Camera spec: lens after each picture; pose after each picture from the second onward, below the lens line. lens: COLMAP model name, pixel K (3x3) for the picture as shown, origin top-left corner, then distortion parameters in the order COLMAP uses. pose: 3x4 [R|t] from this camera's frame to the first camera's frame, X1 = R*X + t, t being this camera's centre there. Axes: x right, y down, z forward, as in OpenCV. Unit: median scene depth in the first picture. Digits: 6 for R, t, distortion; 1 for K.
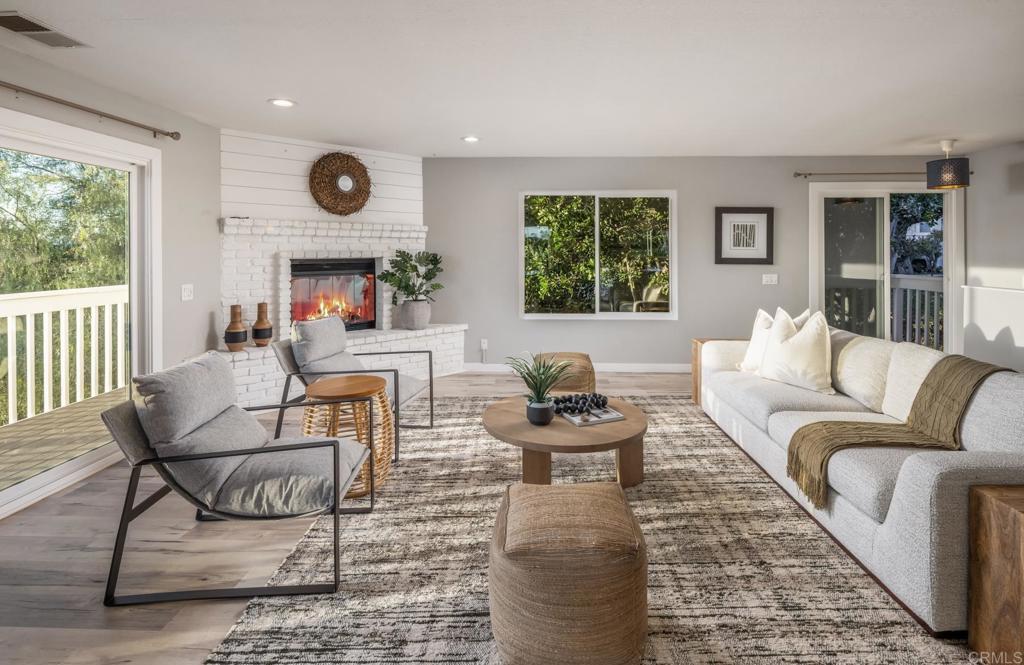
lens RADIAL K [[521.4, 0, 523.4], [0, 521.4, 282.5], [0, 0, 1]] dist [0.000520, 0.000155]
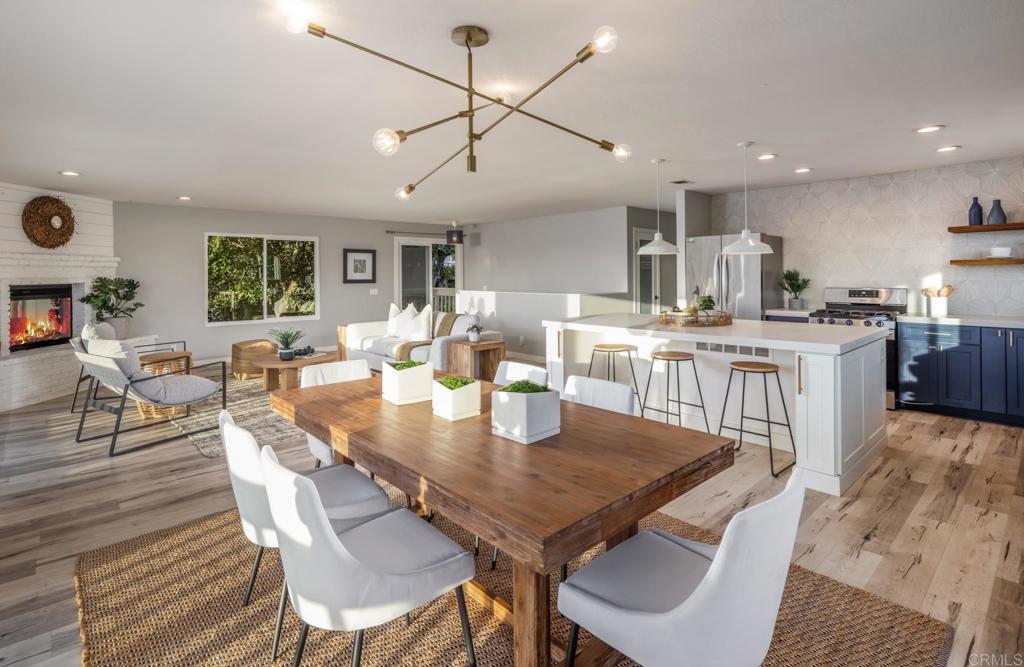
lens RADIAL K [[521.4, 0, 523.4], [0, 521.4, 283.5], [0, 0, 1]] dist [0.000520, 0.000155]
pose [[0.699017, -0.019698, 0.714834, -0.414443], [0.046111, 0.998782, -0.017568, 0.019148], [-0.713617, 0.045242, 0.699074, -0.546874]]
